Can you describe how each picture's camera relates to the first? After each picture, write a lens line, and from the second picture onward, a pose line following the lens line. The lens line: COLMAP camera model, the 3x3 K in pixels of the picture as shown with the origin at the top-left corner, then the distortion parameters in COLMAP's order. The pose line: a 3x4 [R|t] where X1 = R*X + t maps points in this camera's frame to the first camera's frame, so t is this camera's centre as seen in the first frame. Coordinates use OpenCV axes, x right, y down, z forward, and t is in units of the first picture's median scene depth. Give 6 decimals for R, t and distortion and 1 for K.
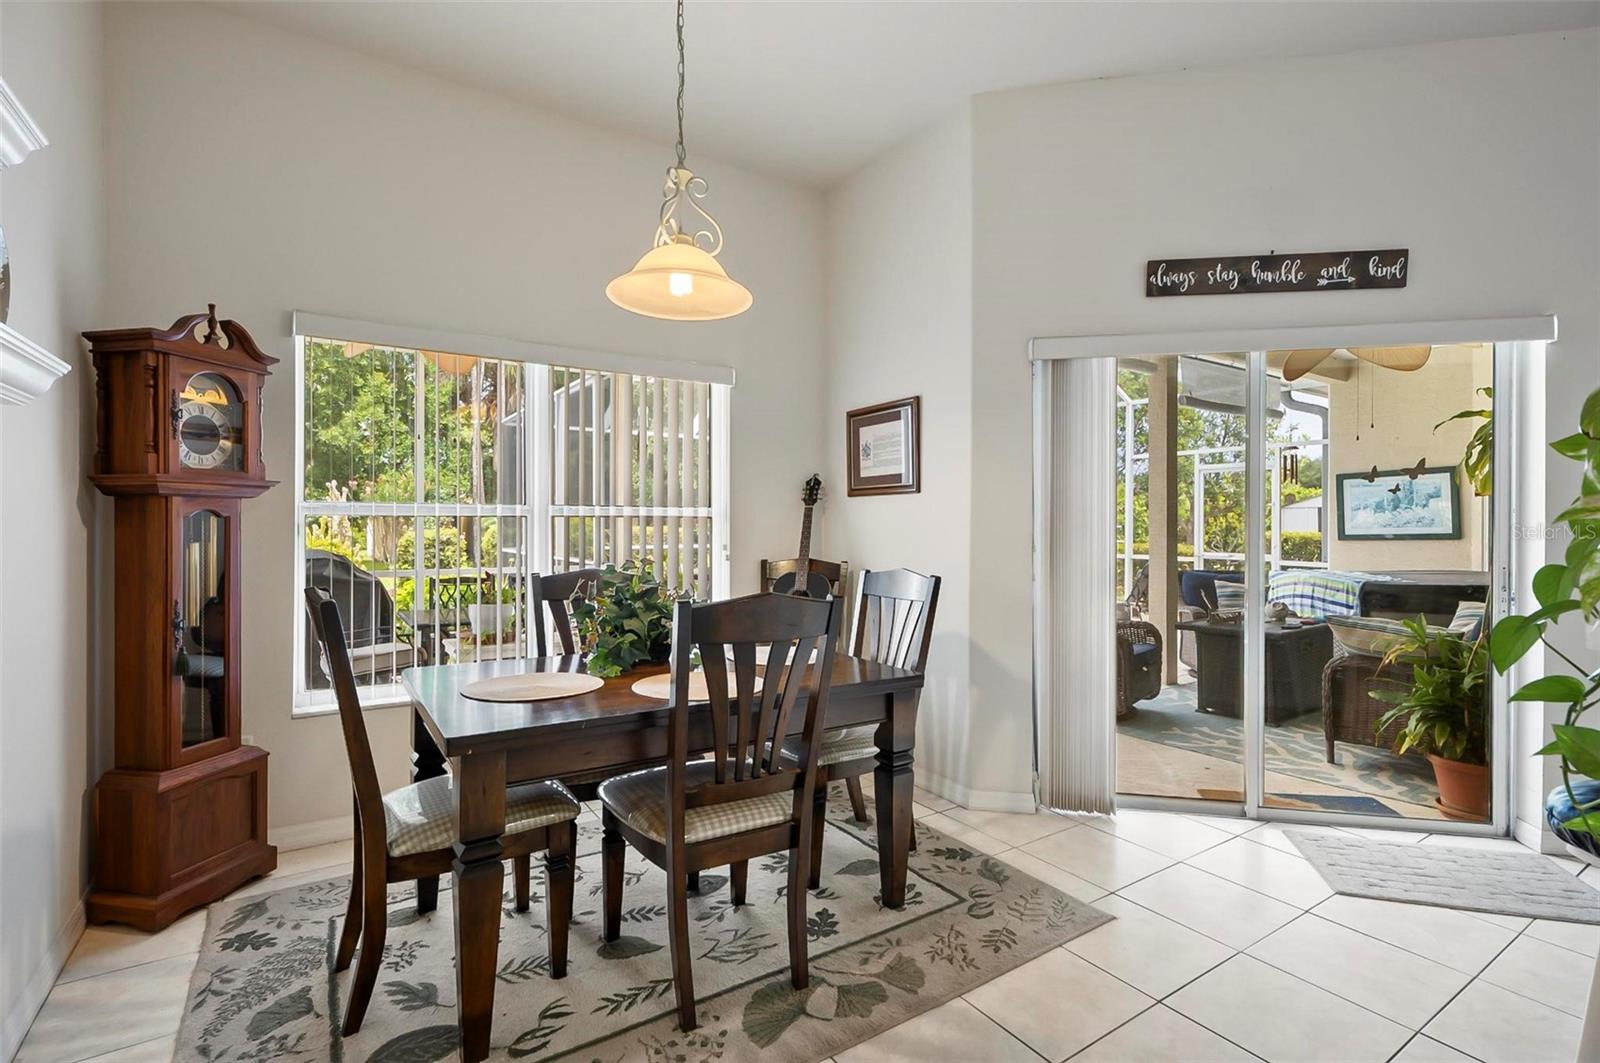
lens RADIAL K [[742.1, 0, 800.0], [0, 742.1, 531.5], [0, 0, 1]] dist [0.000084, 0.000009]
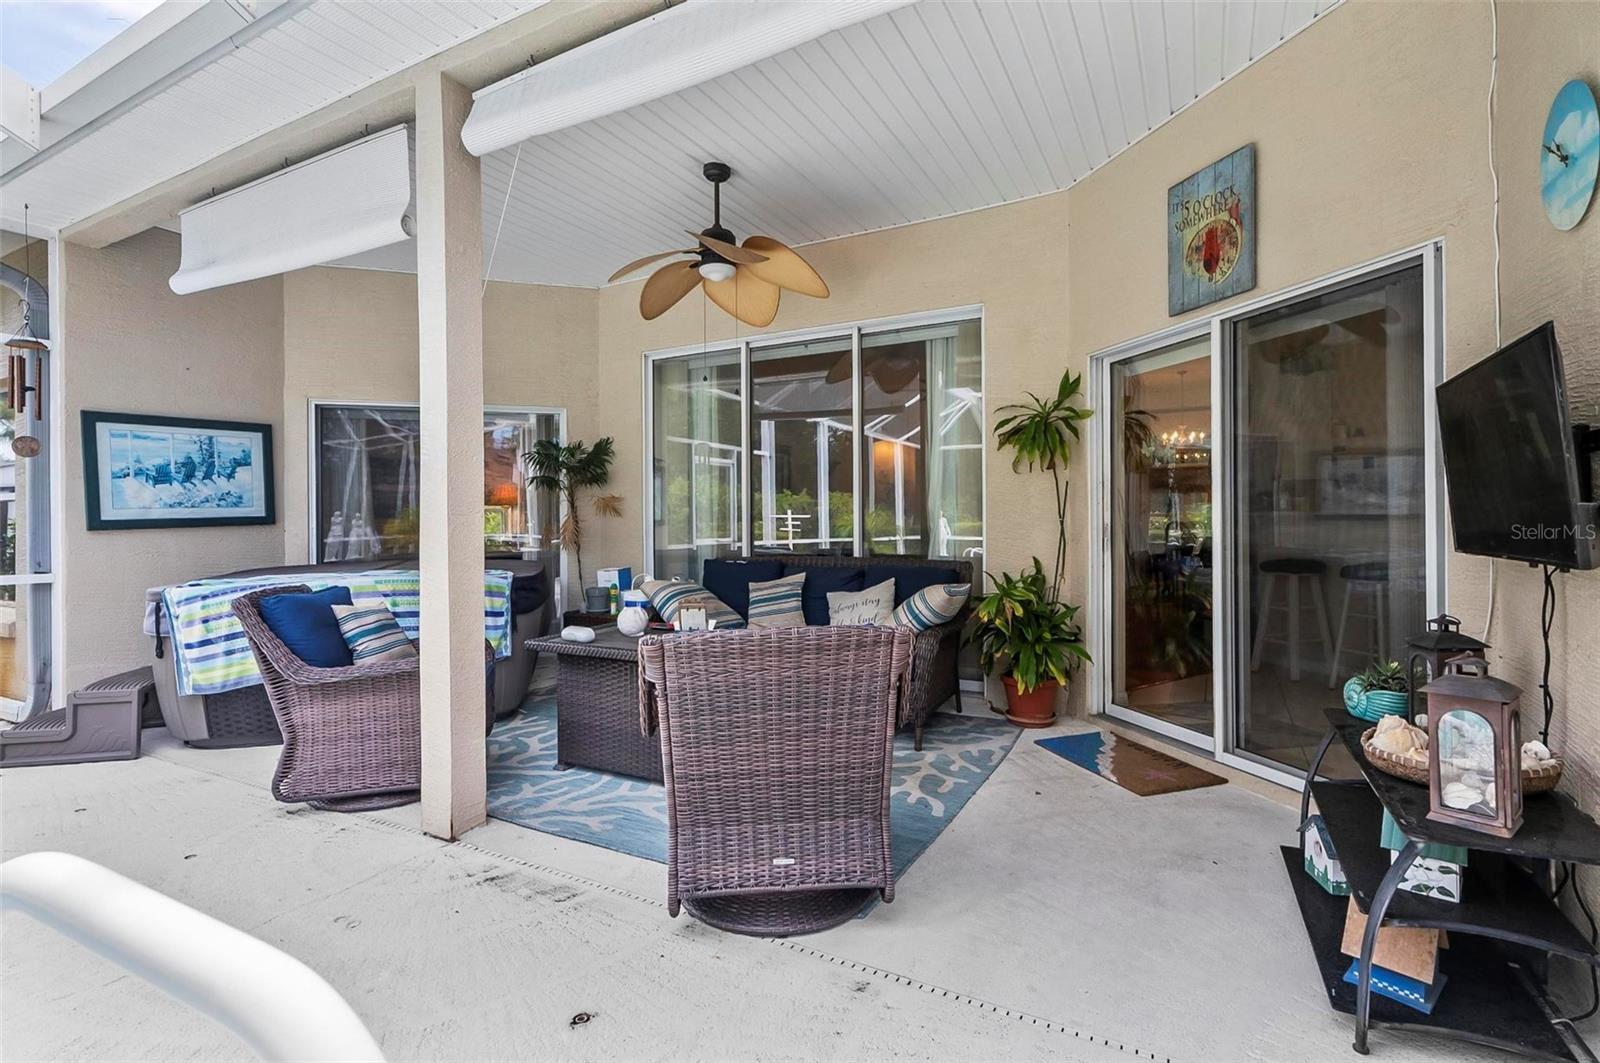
lens RADIAL K [[755.5, 0, 800.0], [0, 755.5, 531.5], [0, 0, 1]] dist [-0.001440, -0.000187]
pose [[-0.472463, -0.009931, 0.881295, -0.019946], [0.016018, 0.999675, 0.019852, 0.010613], [-0.881205, 0.023496, -0.472150, 0.850581]]
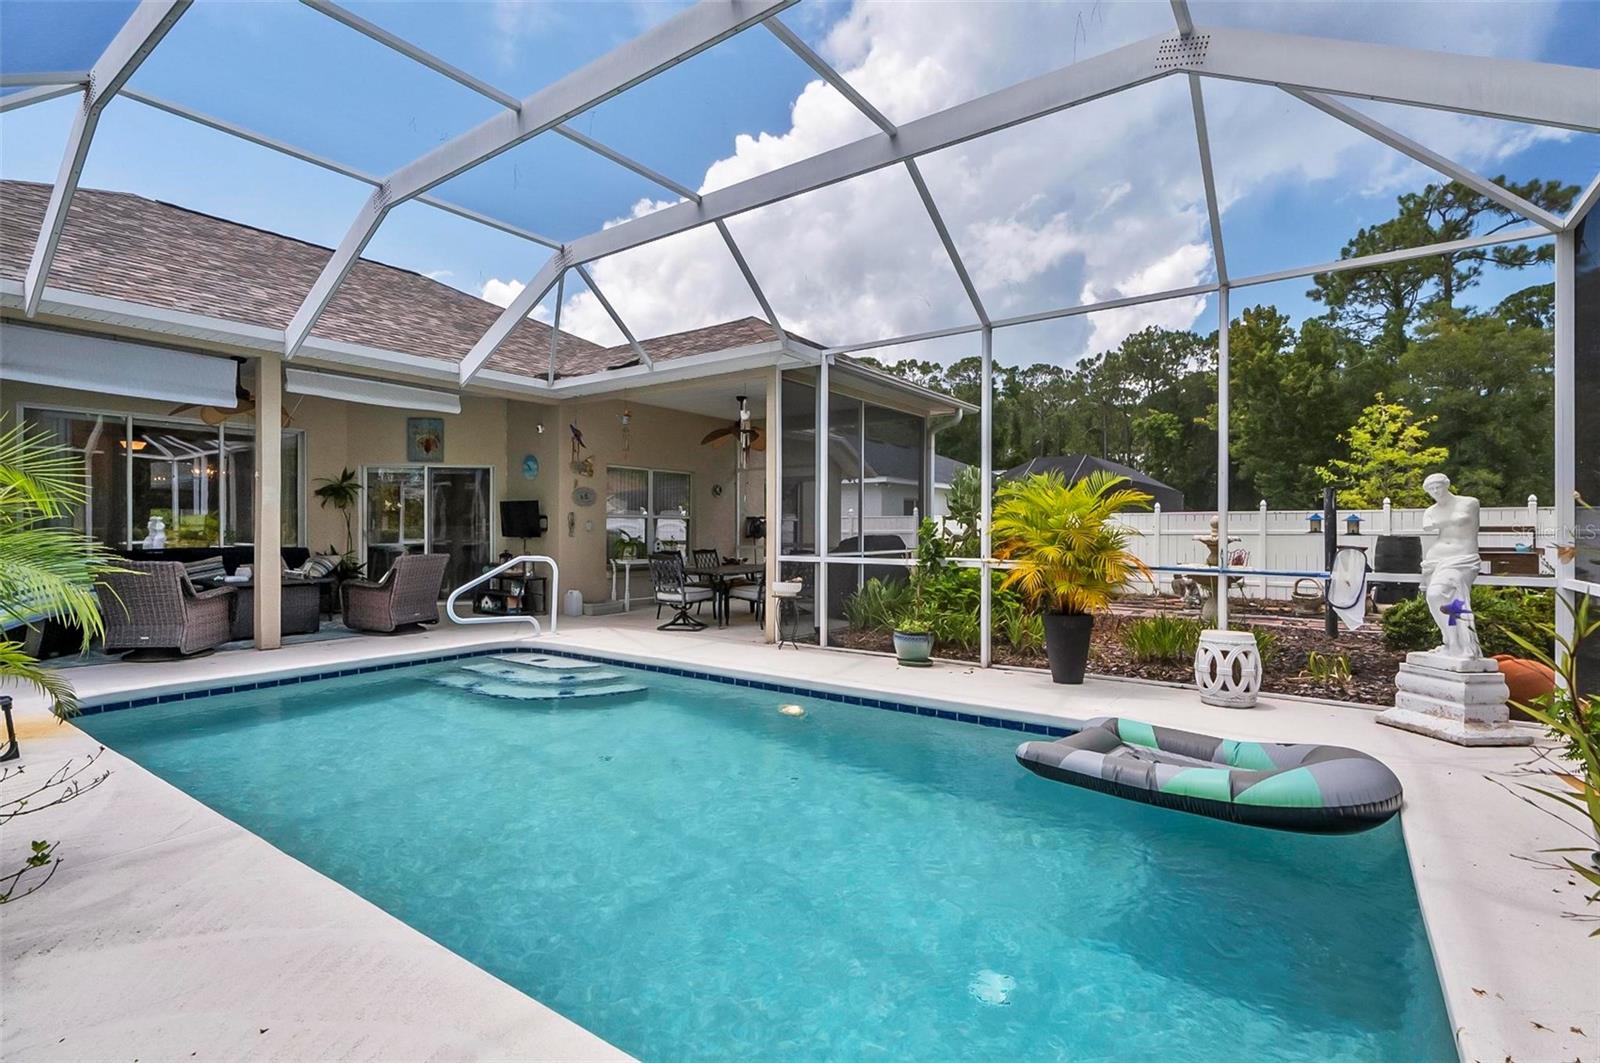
lens RADIAL K [[739.5, 0, 800.0], [0, 739.5, 531.5], [0, 0, 1]] dist [0.004365, 0.000385]
pose [[-0.933108, -0.002670, -0.359586, 0.106730], [-0.007573, 0.999897, 0.012226, -0.002205], [0.359516, 0.014132, -0.933032, 2.009198]]
